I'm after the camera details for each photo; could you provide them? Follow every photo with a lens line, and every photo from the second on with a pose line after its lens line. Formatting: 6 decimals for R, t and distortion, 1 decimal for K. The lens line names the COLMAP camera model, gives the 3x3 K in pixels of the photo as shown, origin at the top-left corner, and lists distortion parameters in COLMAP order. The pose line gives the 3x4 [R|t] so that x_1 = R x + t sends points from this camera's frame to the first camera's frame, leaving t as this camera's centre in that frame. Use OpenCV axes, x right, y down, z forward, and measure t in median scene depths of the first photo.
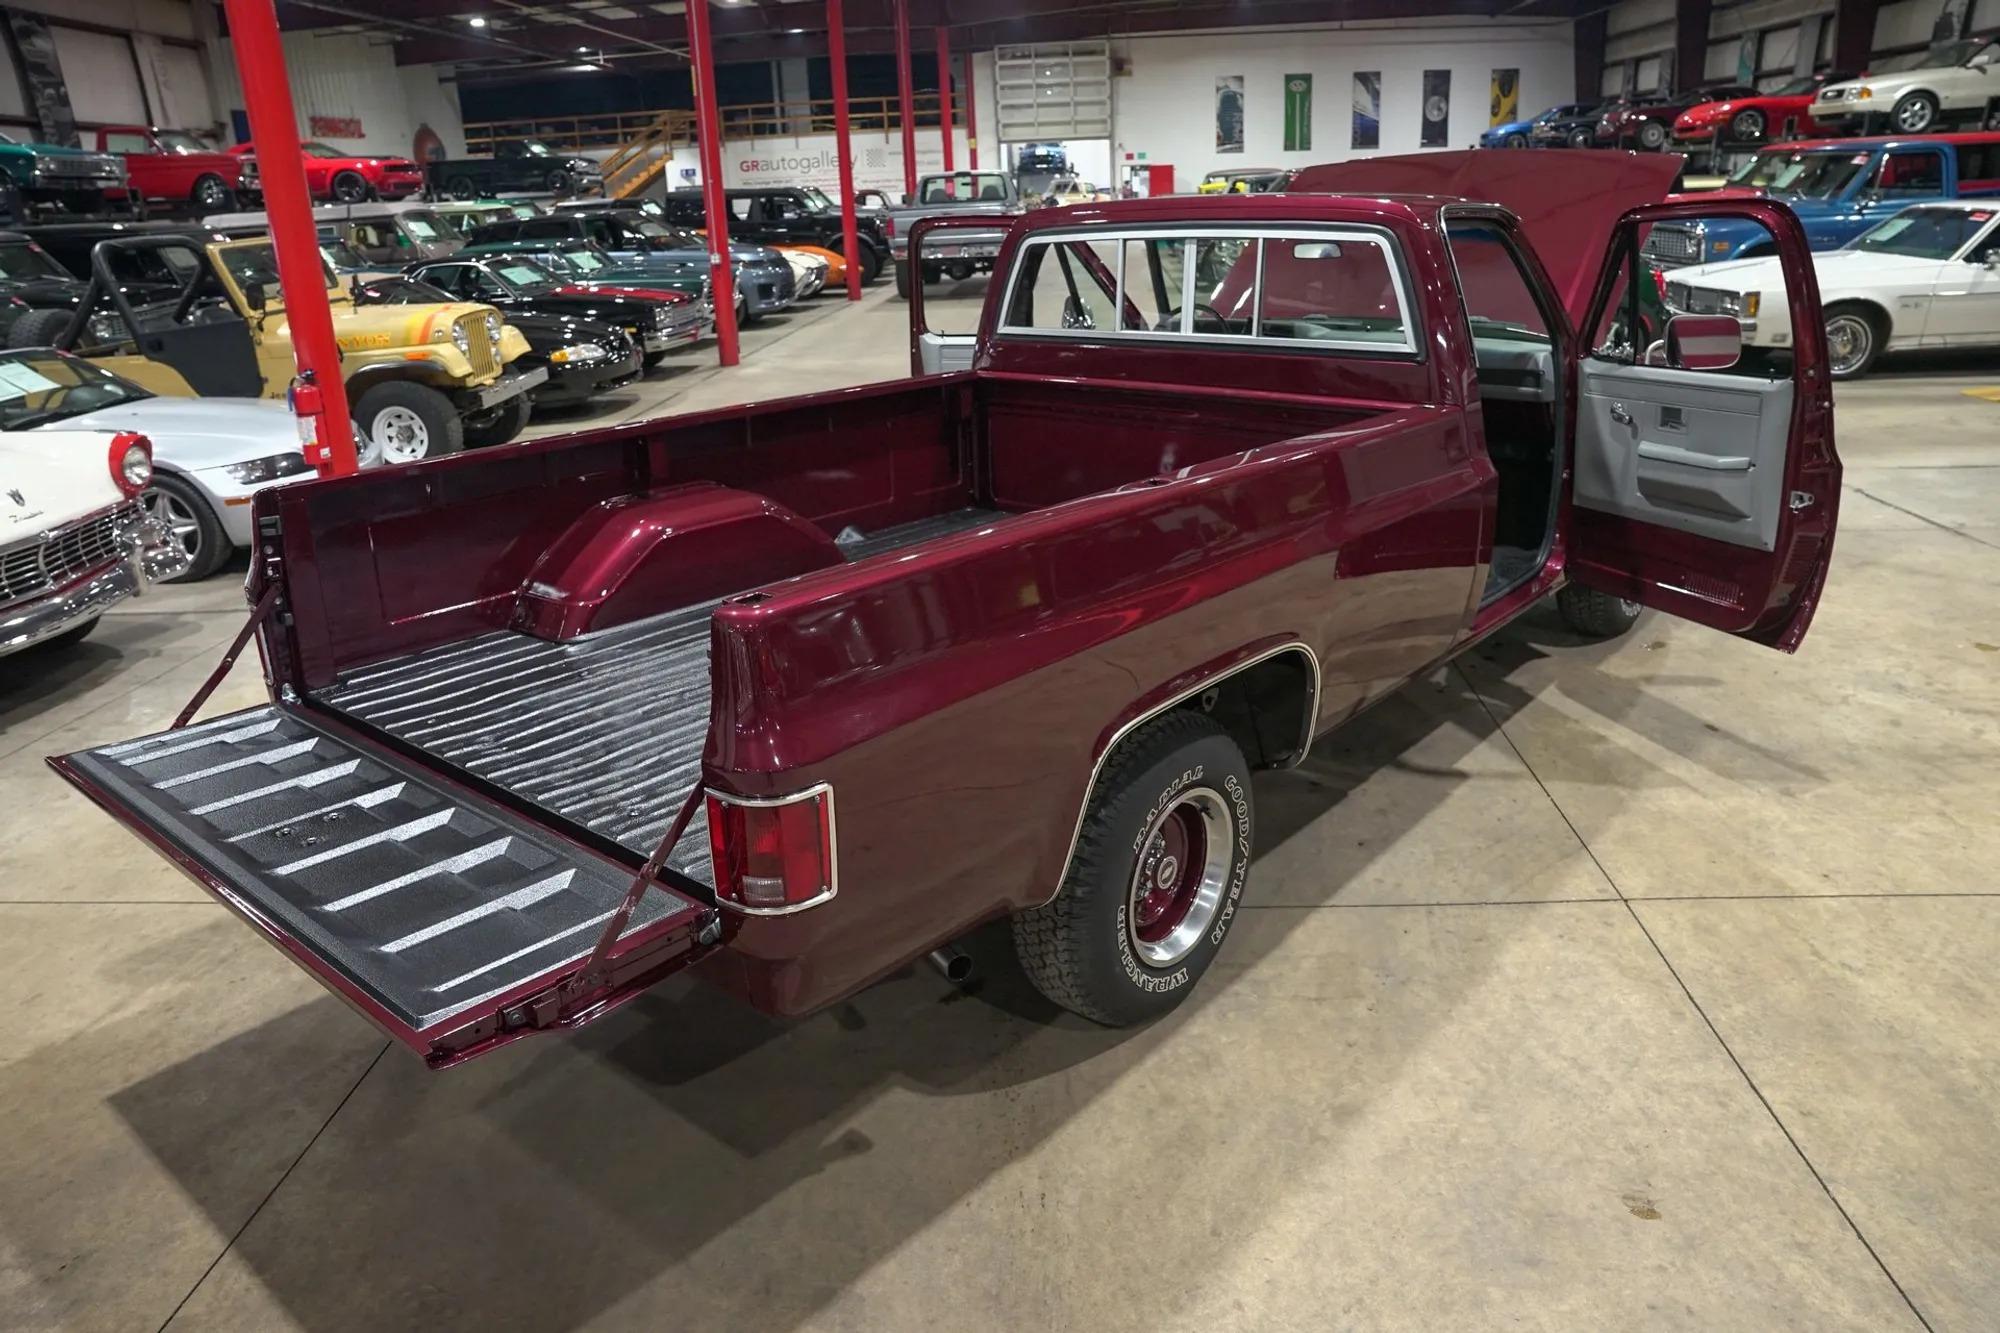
lens RADIAL K [[1368.7, 0, 1006.7], [0, 1368.7, 668.7], [0, 0, 1]] dist [-0.145153, 0.113983]
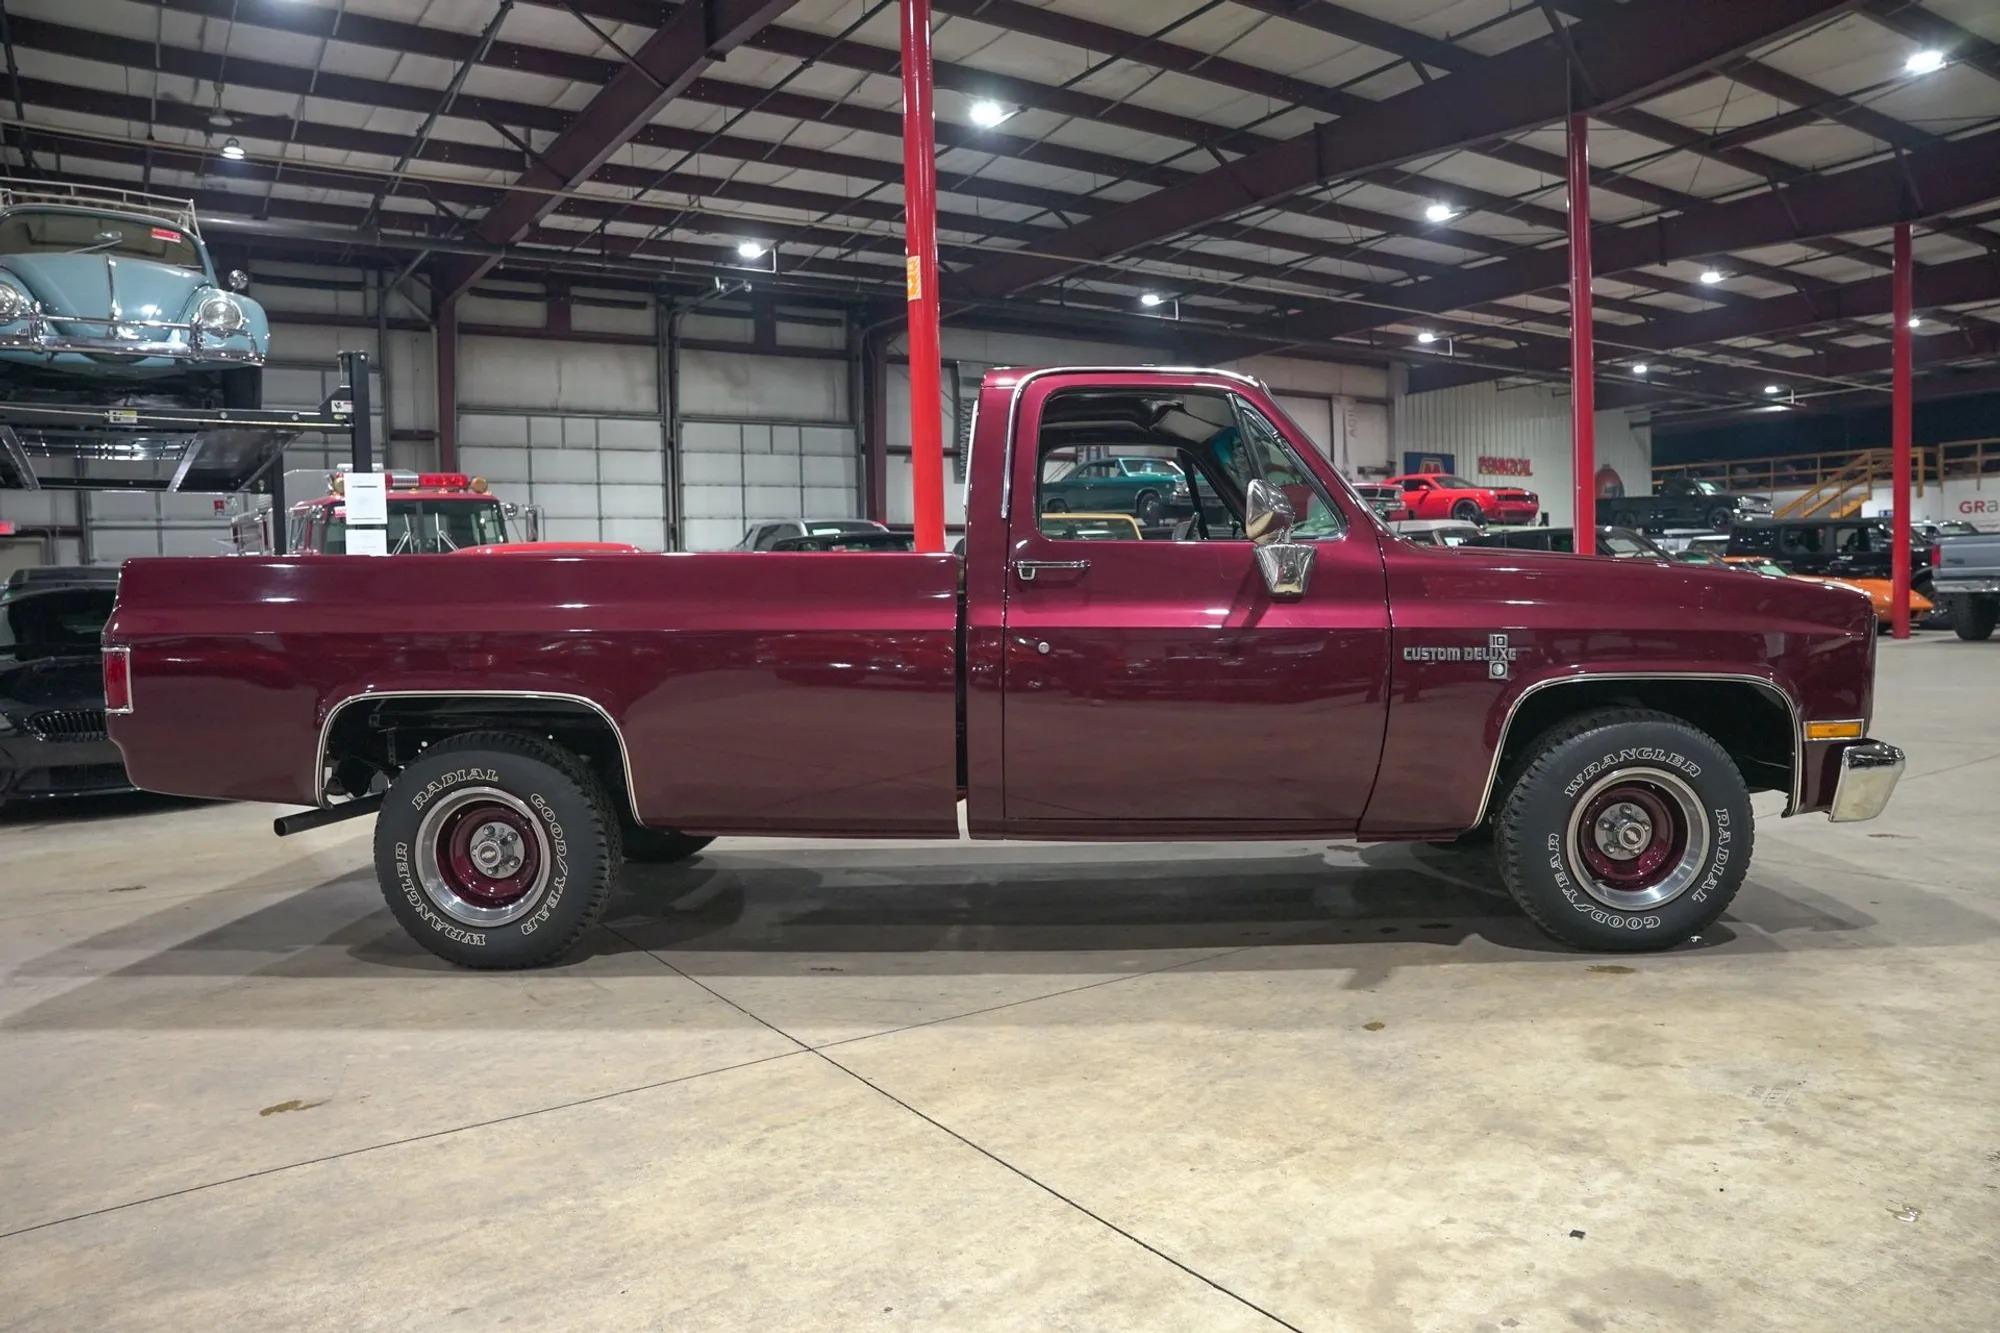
lens RADIAL K [[1368.7, 0, 1006.7], [0, 1368.7, 668.7], [0, 0, 1]] dist [-0.145153, 0.113983]
pose [[0.620359, 0.073136, -0.780900, 0.545842], [-0.266092, 0.956218, -0.121832, 0.000618], [0.737800, 0.283371, 0.612659, 0.200564]]
